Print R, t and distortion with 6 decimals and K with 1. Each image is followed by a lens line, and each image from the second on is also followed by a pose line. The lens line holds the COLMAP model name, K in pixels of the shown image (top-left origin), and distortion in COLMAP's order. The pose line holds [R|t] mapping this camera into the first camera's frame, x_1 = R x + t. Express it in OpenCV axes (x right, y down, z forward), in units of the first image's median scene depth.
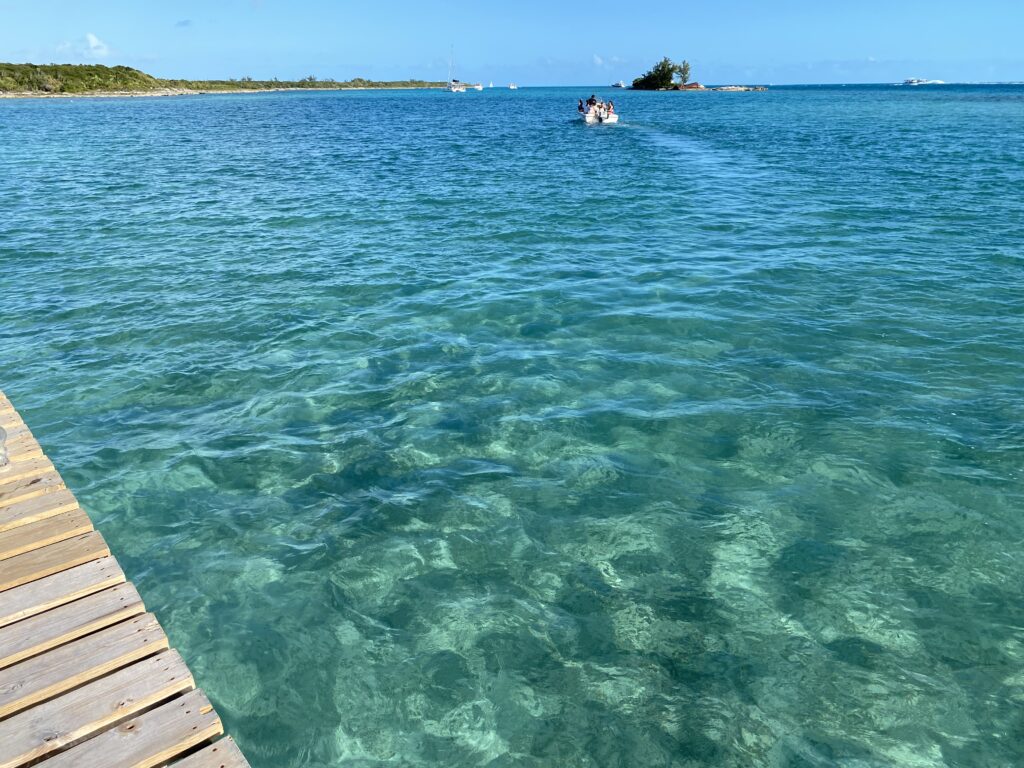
lens RADIAL K [[778.0, 0, 514.4], [0, 778.0, 373.7], [0, 0, 1]] dist [-0.006318, 0.010160]
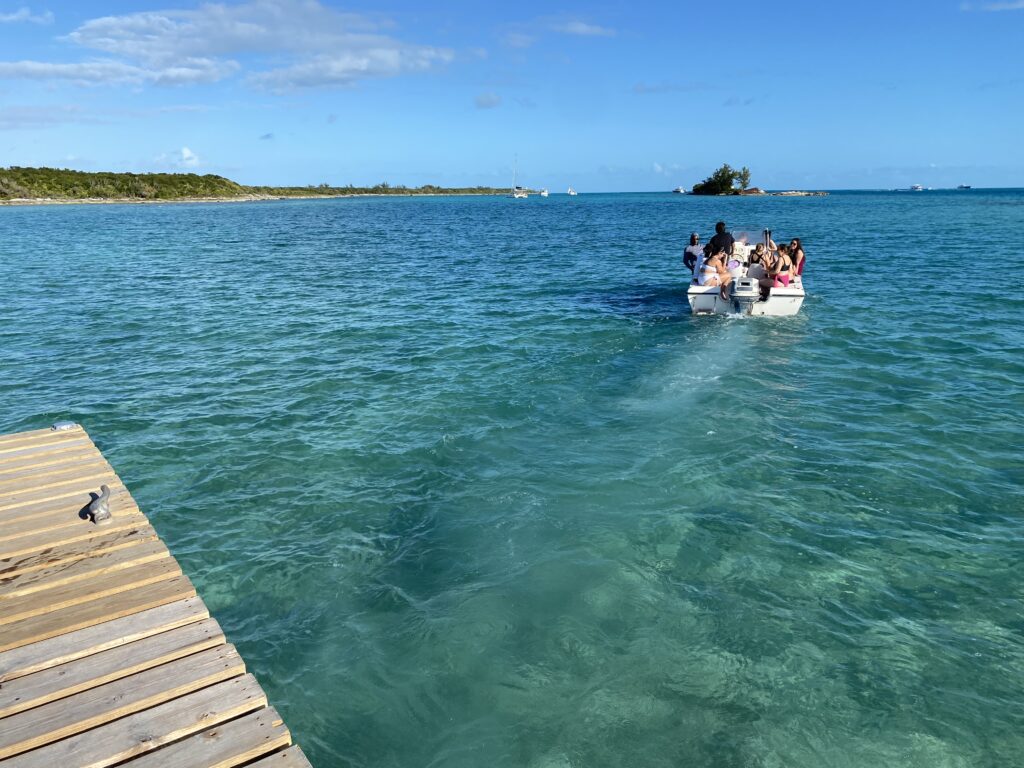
lens RADIAL K [[778.0, 0, 514.4], [0, 778.0, 373.7], [0, 0, 1]] dist [-0.006318, 0.010160]
pose [[0.996906, 0.015345, -0.077091, 0.017312], [-0.024796, 0.992075, -0.123180, 0.031586], [0.074590, 0.124710, 0.989385, -0.094466]]
